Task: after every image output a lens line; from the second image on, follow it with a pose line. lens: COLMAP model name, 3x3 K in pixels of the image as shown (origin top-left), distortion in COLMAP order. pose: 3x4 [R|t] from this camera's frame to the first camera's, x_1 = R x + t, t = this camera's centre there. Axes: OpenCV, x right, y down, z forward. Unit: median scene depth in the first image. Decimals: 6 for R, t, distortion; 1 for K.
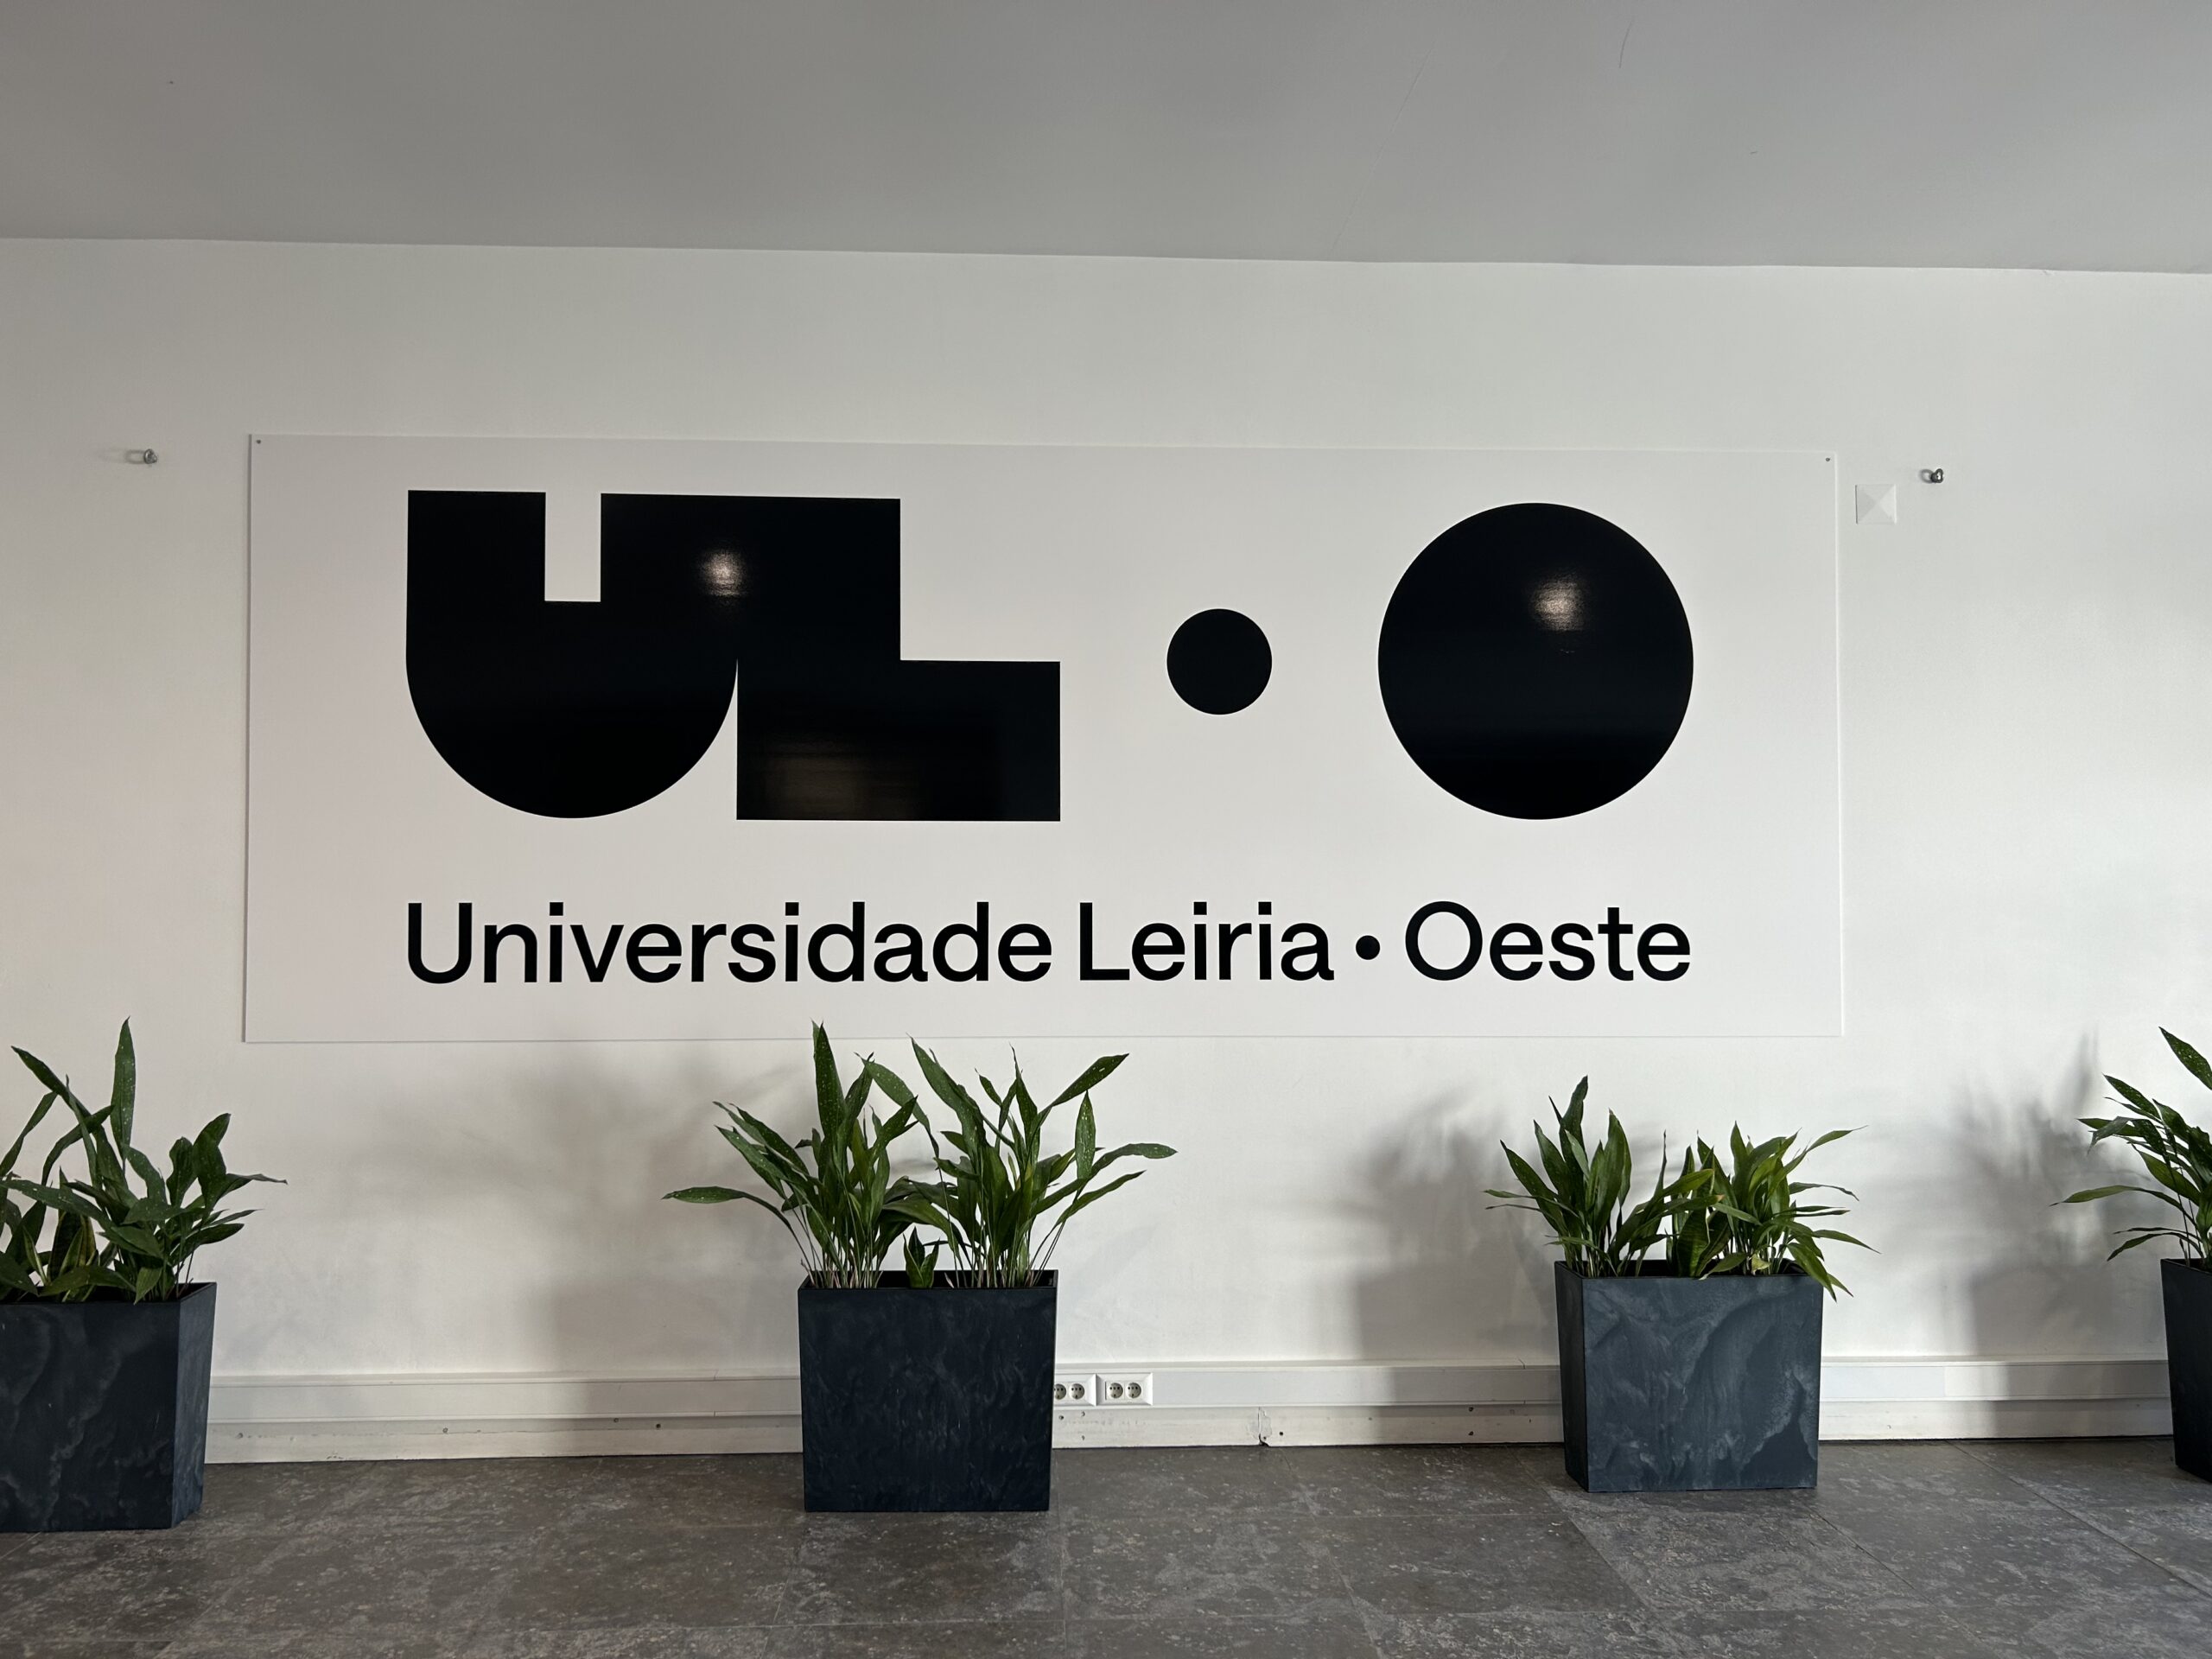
lens RADIAL K [[1678.4, 0, 1100.7], [0, 1678.4, 829.4], [0, 0, 1]] dist [0.039542, -0.049119]
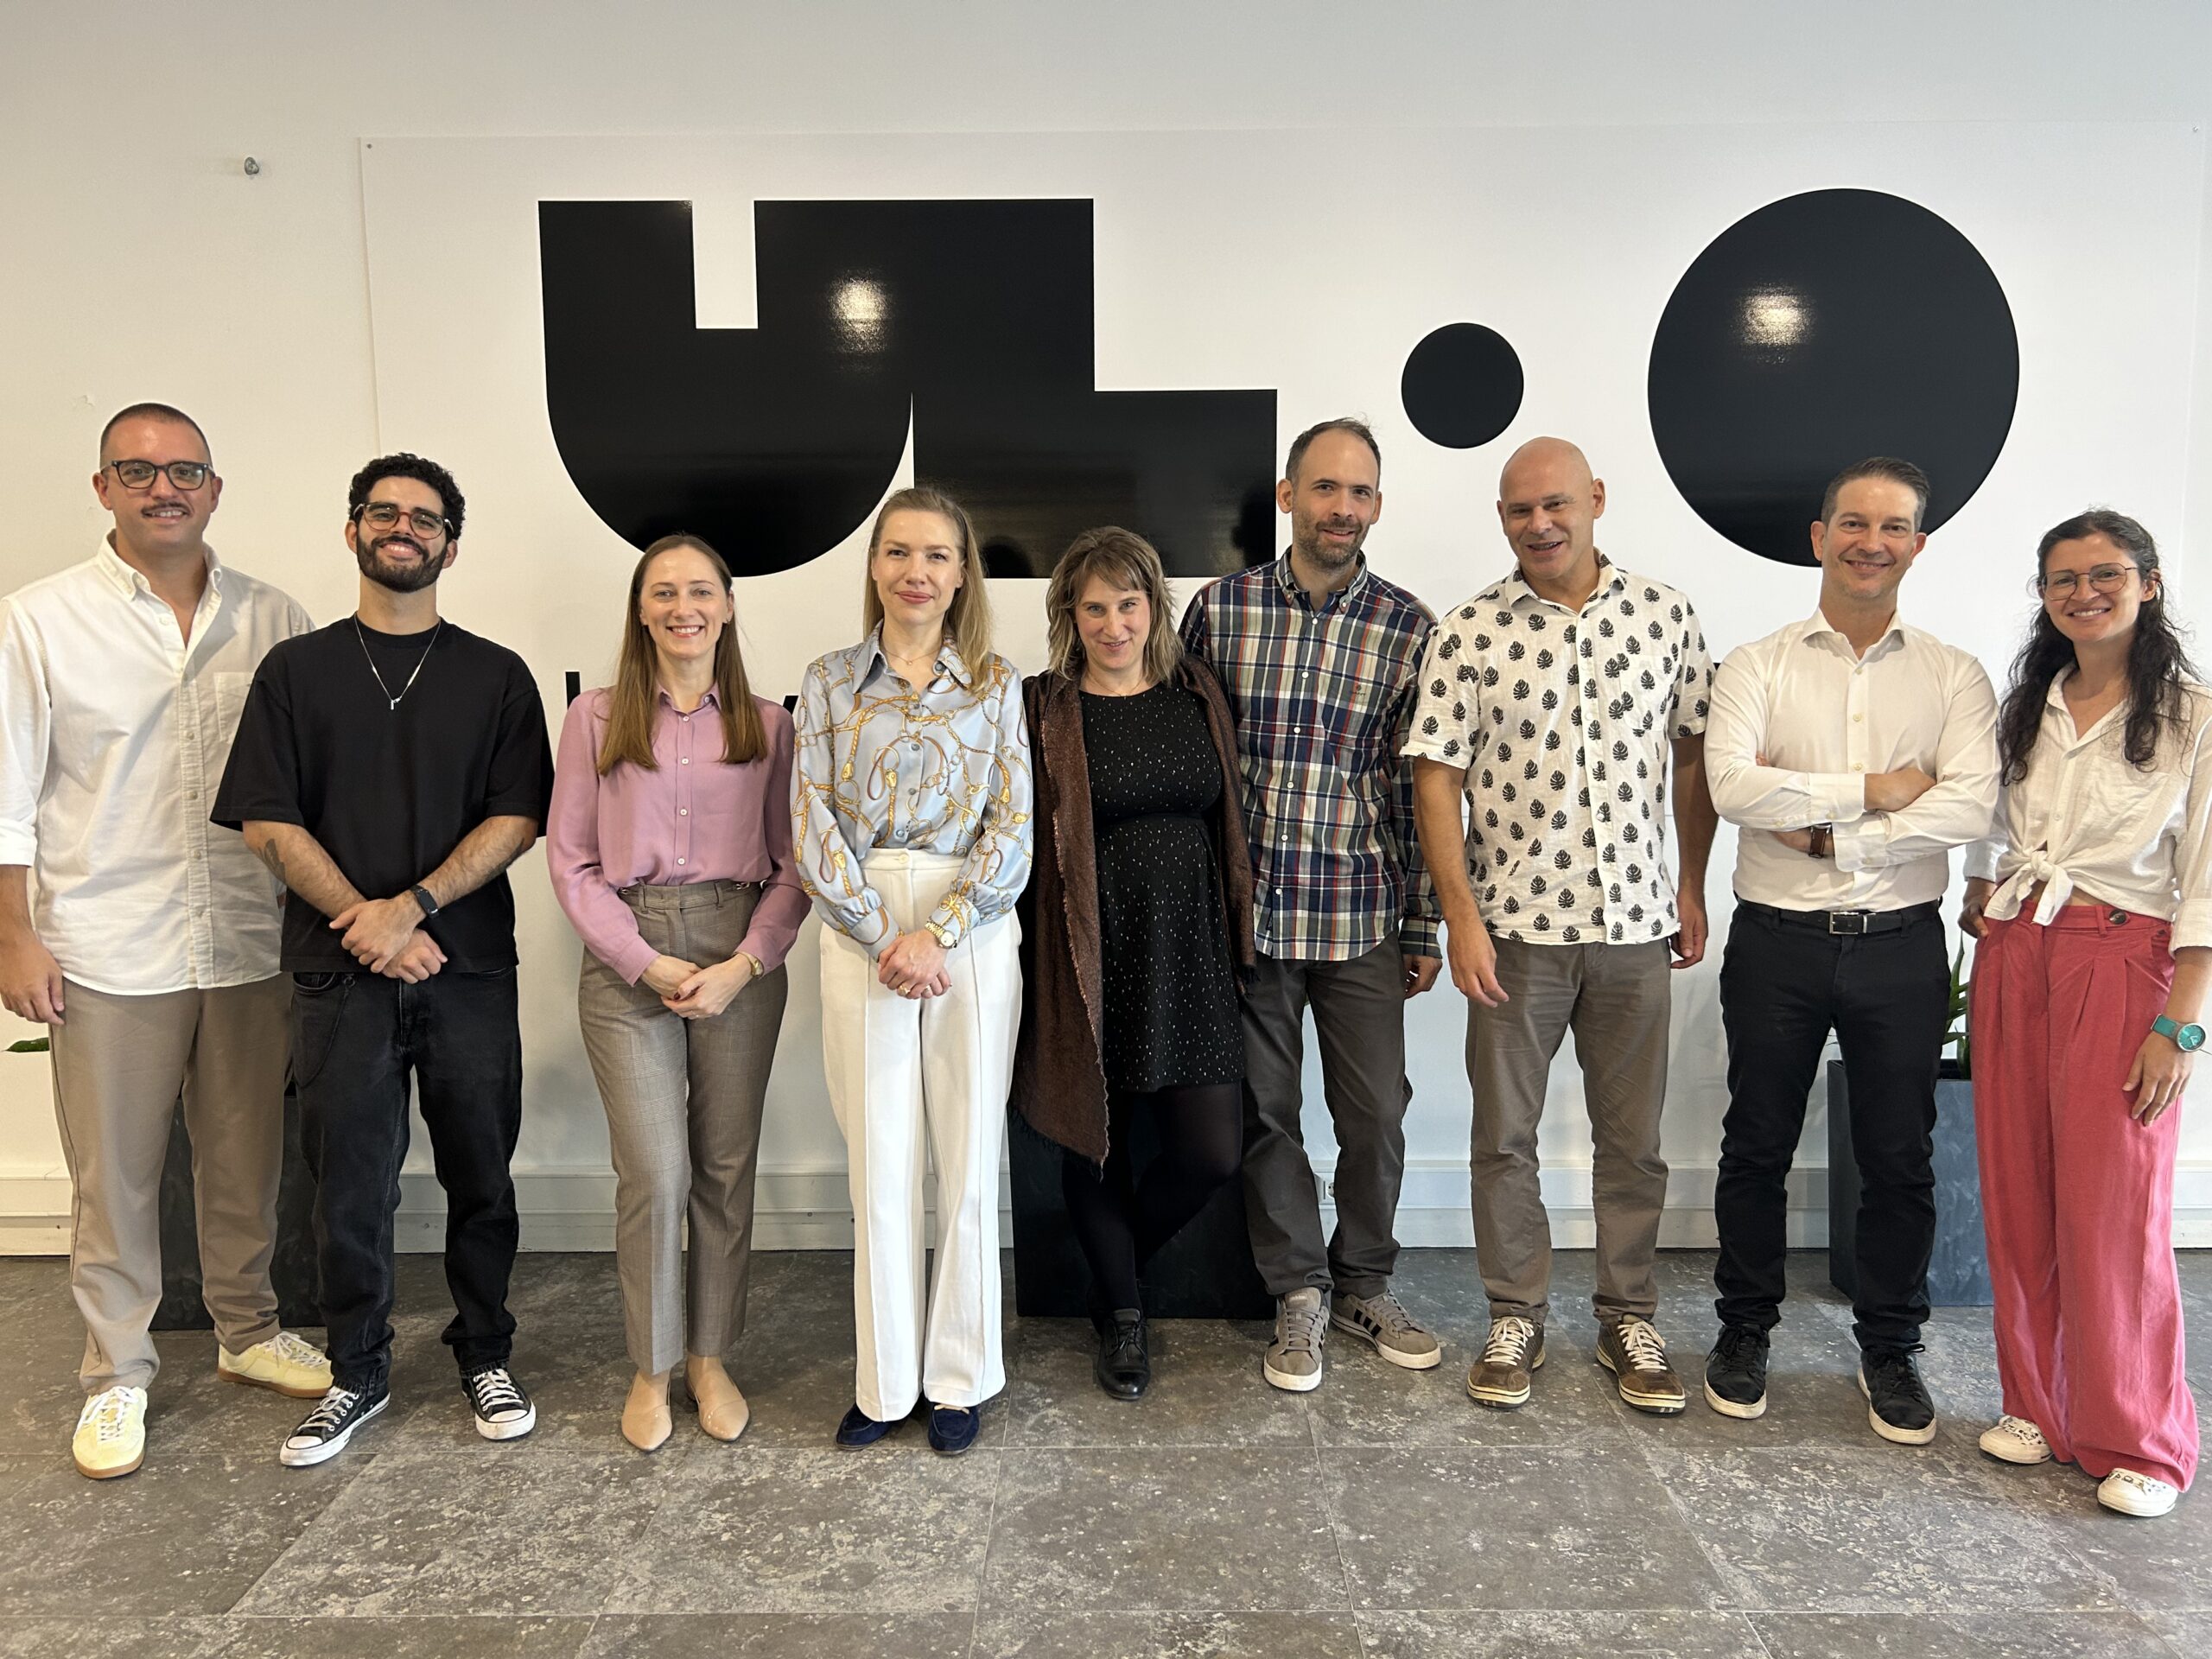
lens RADIAL K [[1678.4, 0, 1108.2], [0, 1678.4, 827.7], [0, 0, 1]] dist [0.039542, -0.049119]
pose [[0.998286, -0.002114, -0.058491, -0.077972], [0.010415, 0.989816, 0.141969, 0.000063], [0.057596, -0.142335, 0.988141, 0.125741]]
